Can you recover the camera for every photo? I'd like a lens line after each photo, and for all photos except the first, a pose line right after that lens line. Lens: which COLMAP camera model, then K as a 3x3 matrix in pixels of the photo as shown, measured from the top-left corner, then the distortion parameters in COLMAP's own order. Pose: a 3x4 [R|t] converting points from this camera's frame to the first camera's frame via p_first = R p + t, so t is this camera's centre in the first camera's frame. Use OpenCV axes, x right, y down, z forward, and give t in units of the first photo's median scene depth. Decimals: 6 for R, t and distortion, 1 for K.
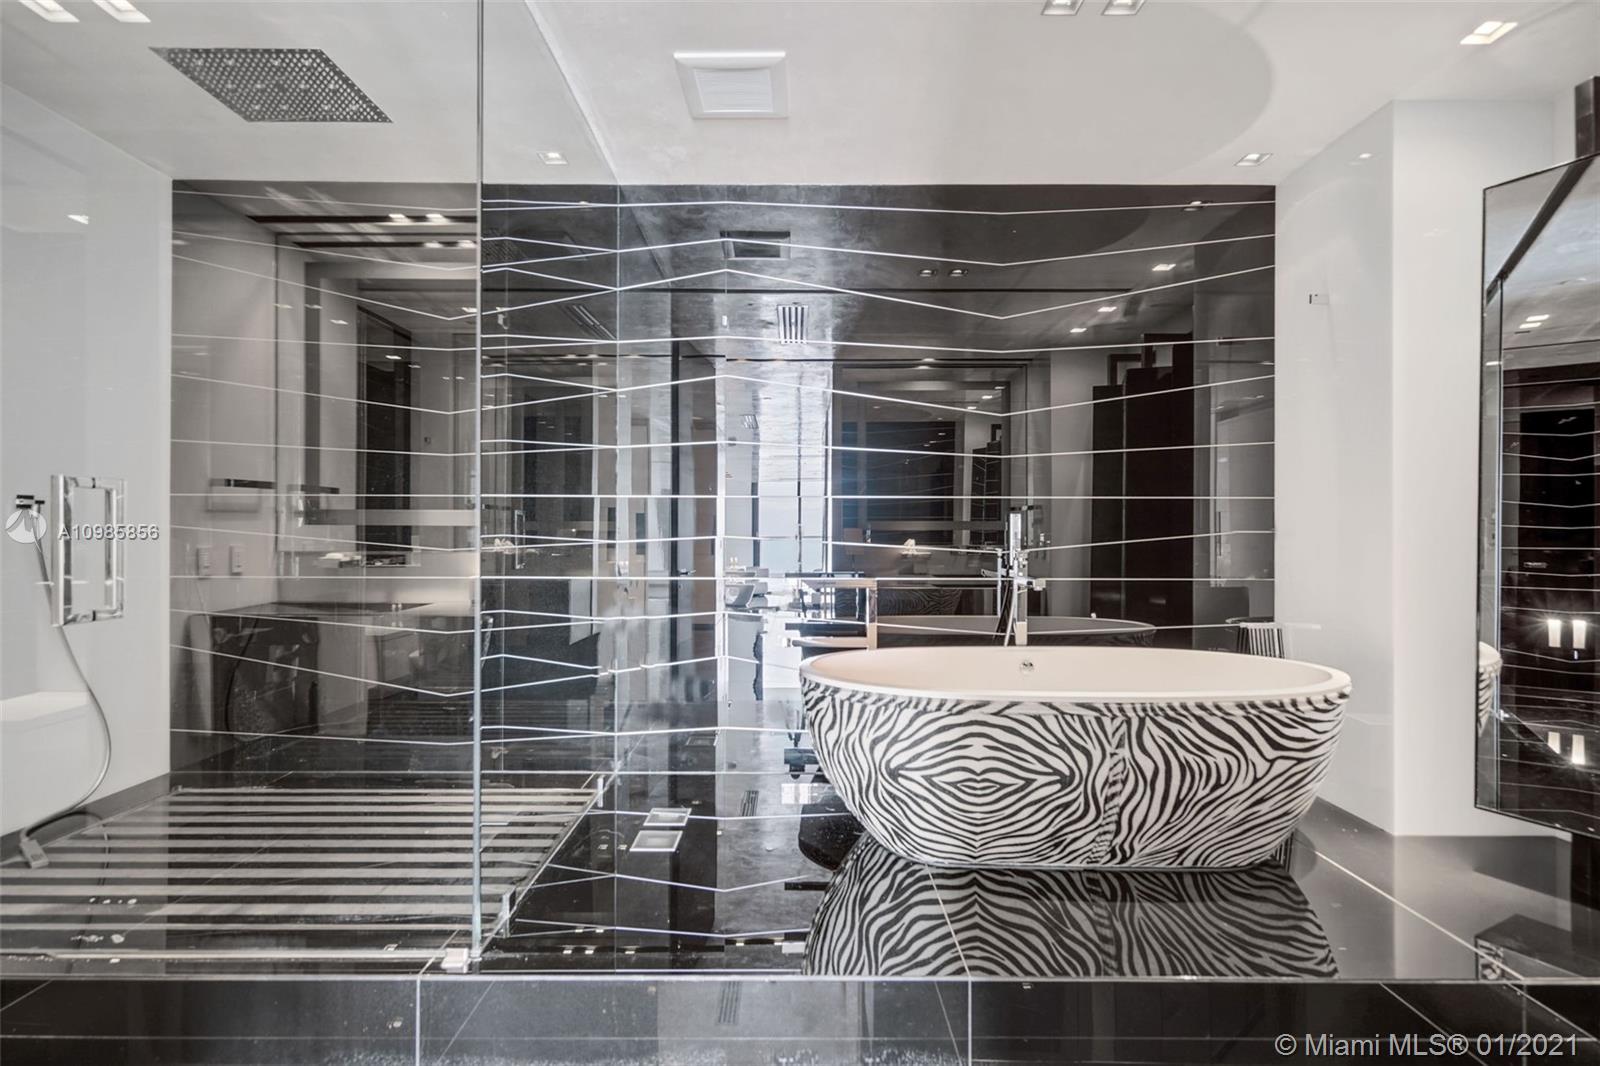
lens RADIAL K [[659.2, 0, 798.9], [0, 659.2, 541.1], [0, 0, 1]] dist [0.000617, 0.000096]
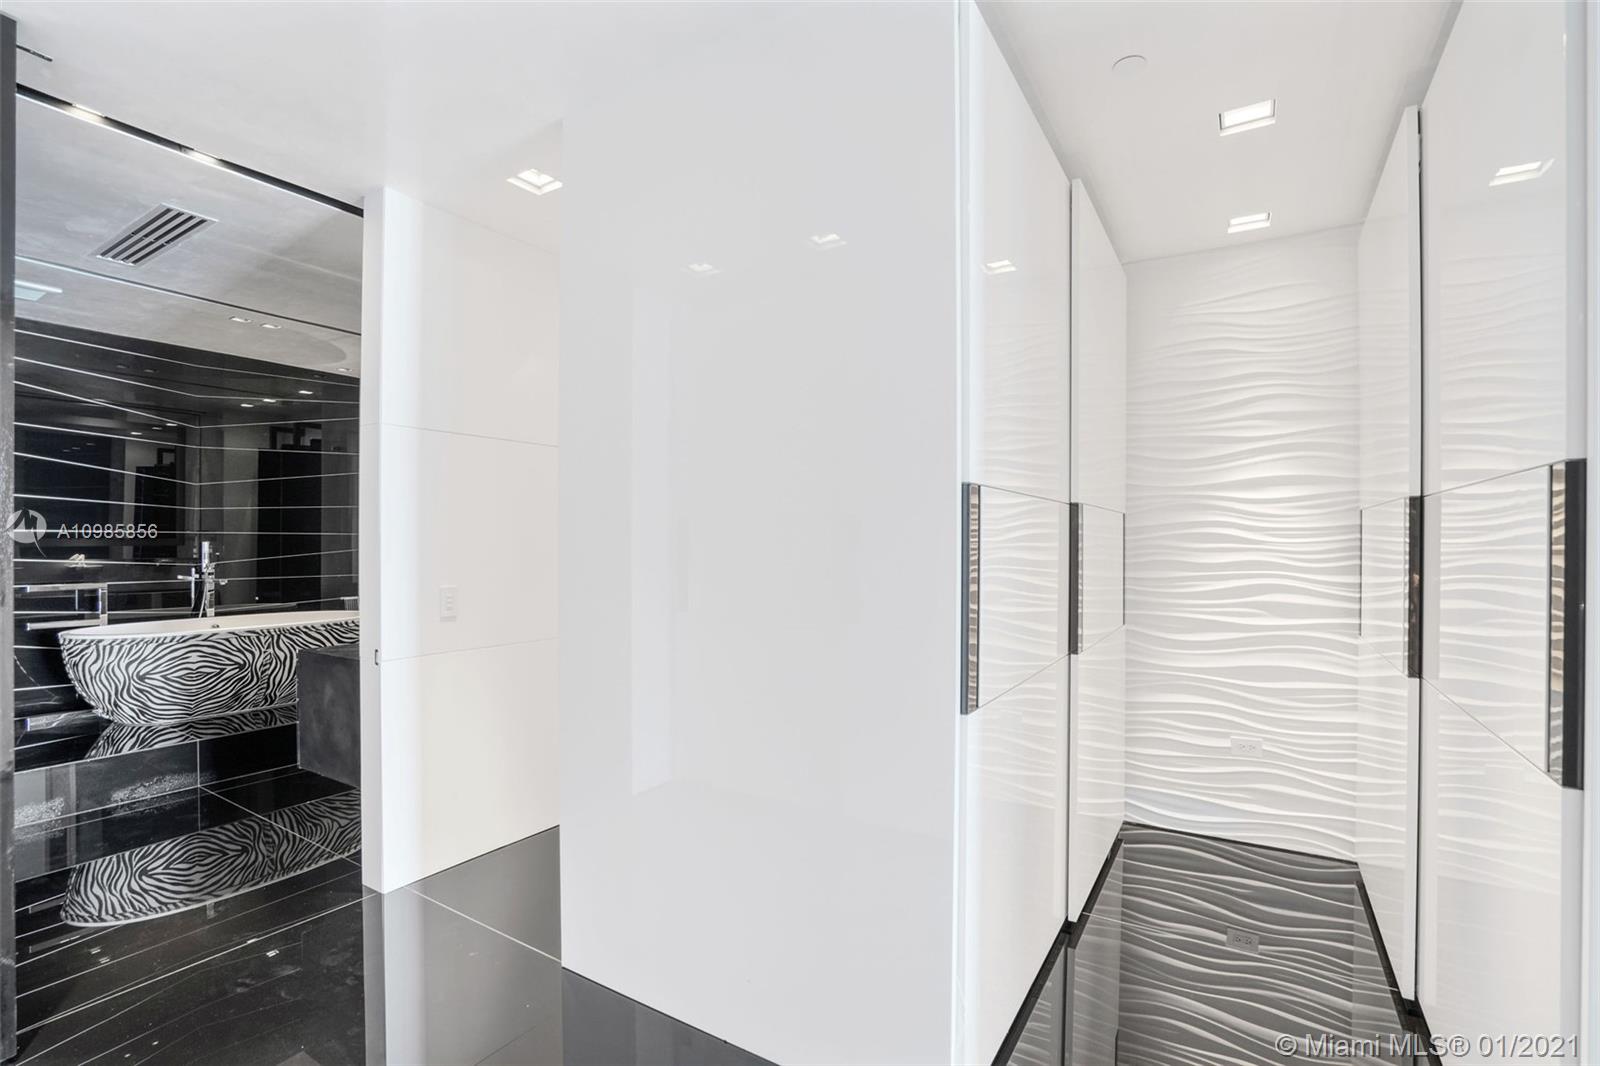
lens RADIAL K [[758.3, 0, 803.1], [0, 758.3, 551.3], [0, 0, 1]] dist [-0.001407, 0.000196]
pose [[0.512017, -0.008144, 0.858937, -0.778072], [-0.000861, 0.999950, 0.009994, -0.052034], [-0.858975, -0.005857, 0.511984, -1.840925]]
